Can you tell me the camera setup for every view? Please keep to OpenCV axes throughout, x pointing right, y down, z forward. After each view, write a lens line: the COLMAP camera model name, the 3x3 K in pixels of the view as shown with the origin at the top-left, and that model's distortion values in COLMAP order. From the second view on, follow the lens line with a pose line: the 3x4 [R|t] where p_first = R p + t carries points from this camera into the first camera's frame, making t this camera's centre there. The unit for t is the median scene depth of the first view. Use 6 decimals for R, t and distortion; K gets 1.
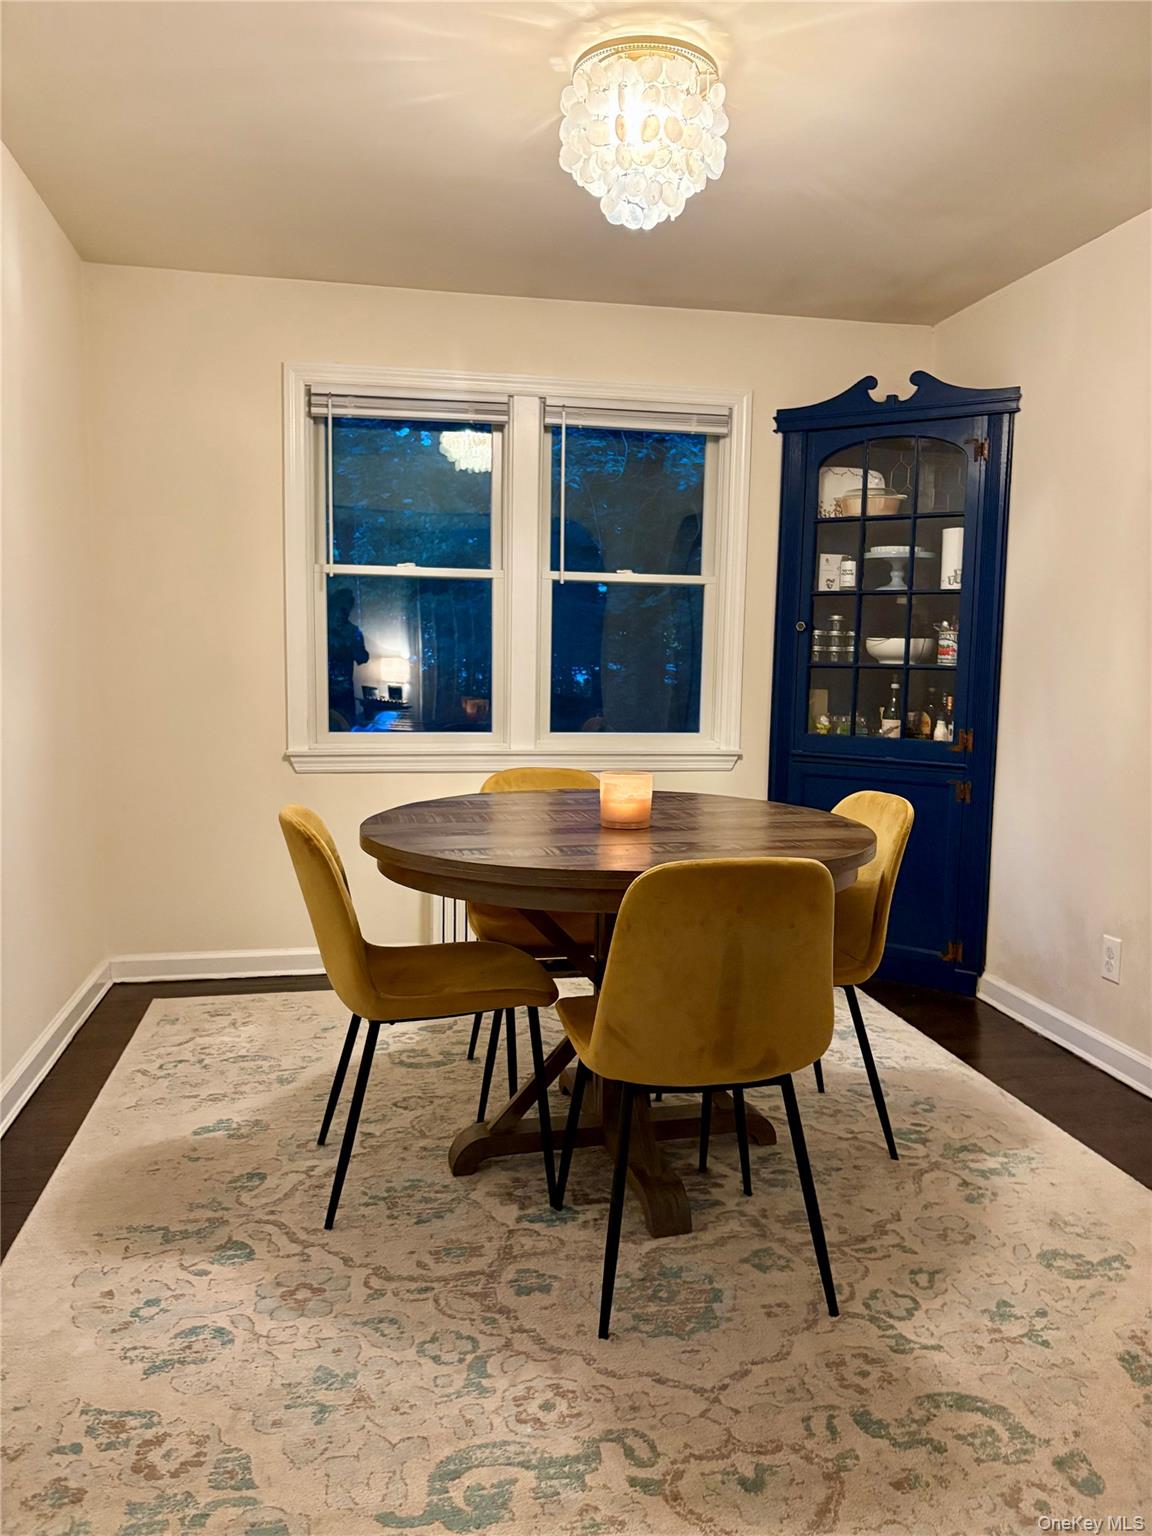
lens RADIAL K [[1165.8, 0, 582.6], [0, 1165.8, 767.0], [0, 0, 1]] dist [0.014087, 0.007438]
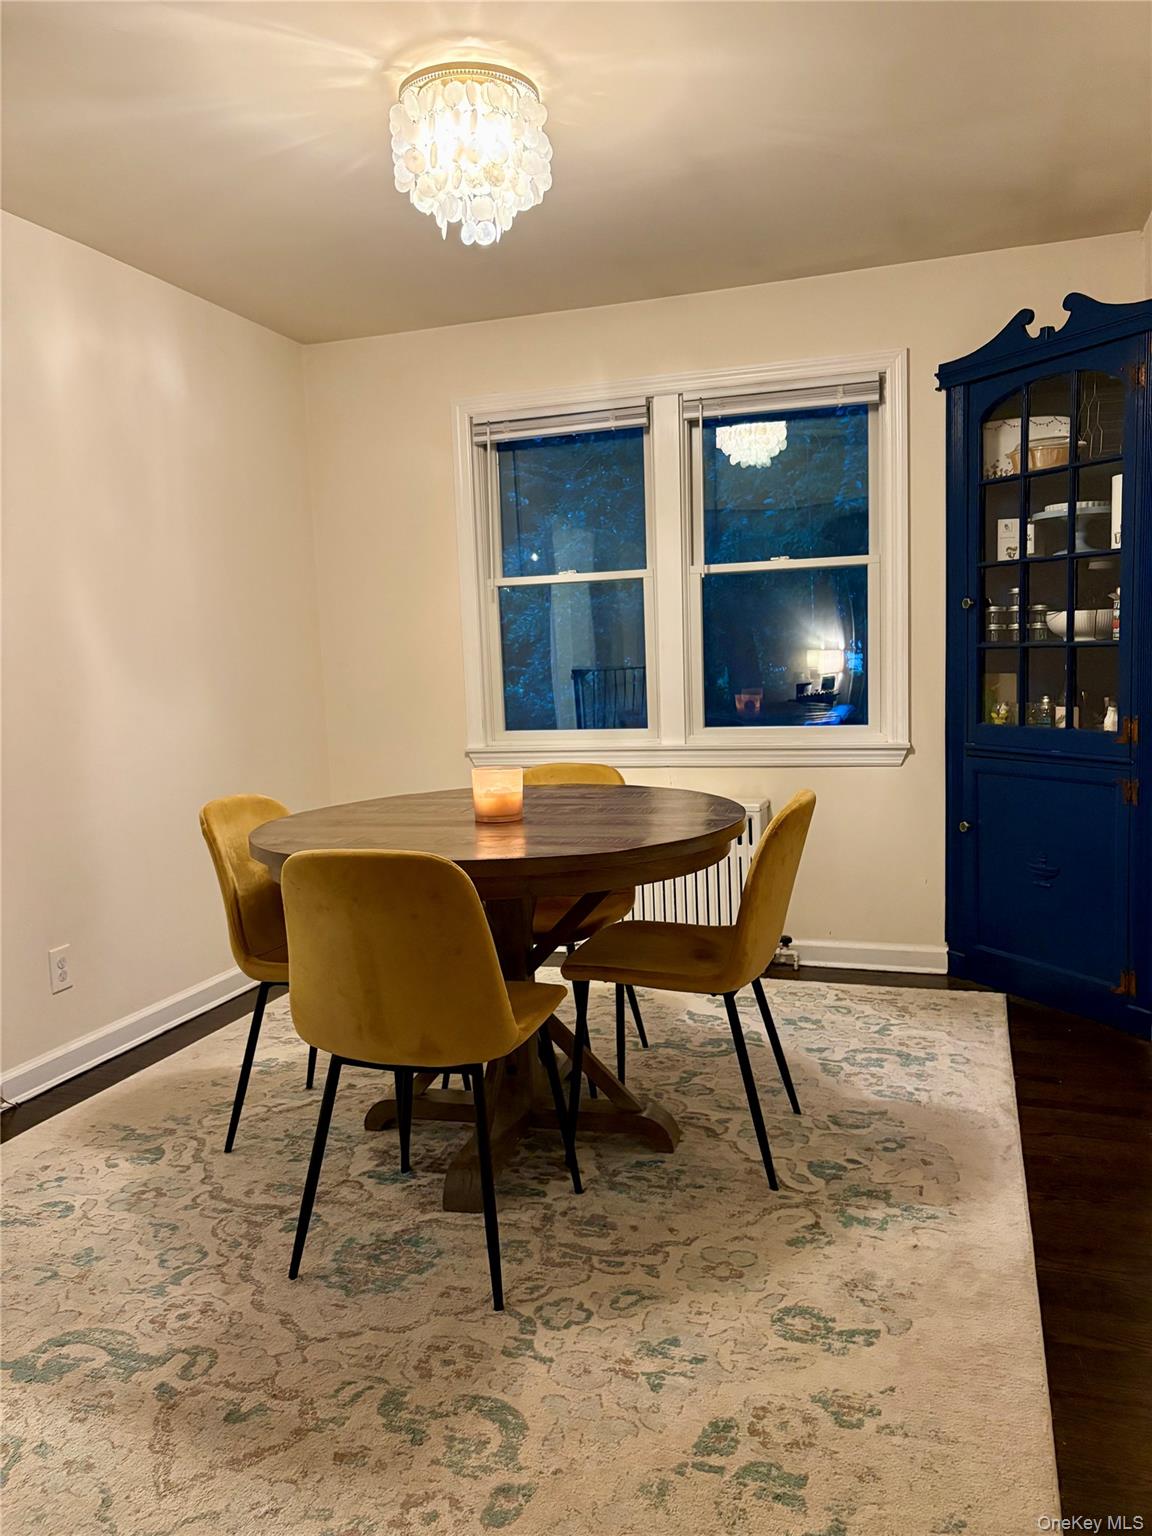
lens RADIAL K [[1165.8, 0, 582.7], [0, 1165.8, 771.6], [0, 0, 1]] dist [0.014087, 0.007438]
pose [[0.870001, 0.003714, -0.493035, 0.395815], [0.001503, 0.999947, 0.010184, -0.002364], [0.493047, -0.009601, 0.869950, 0.084757]]
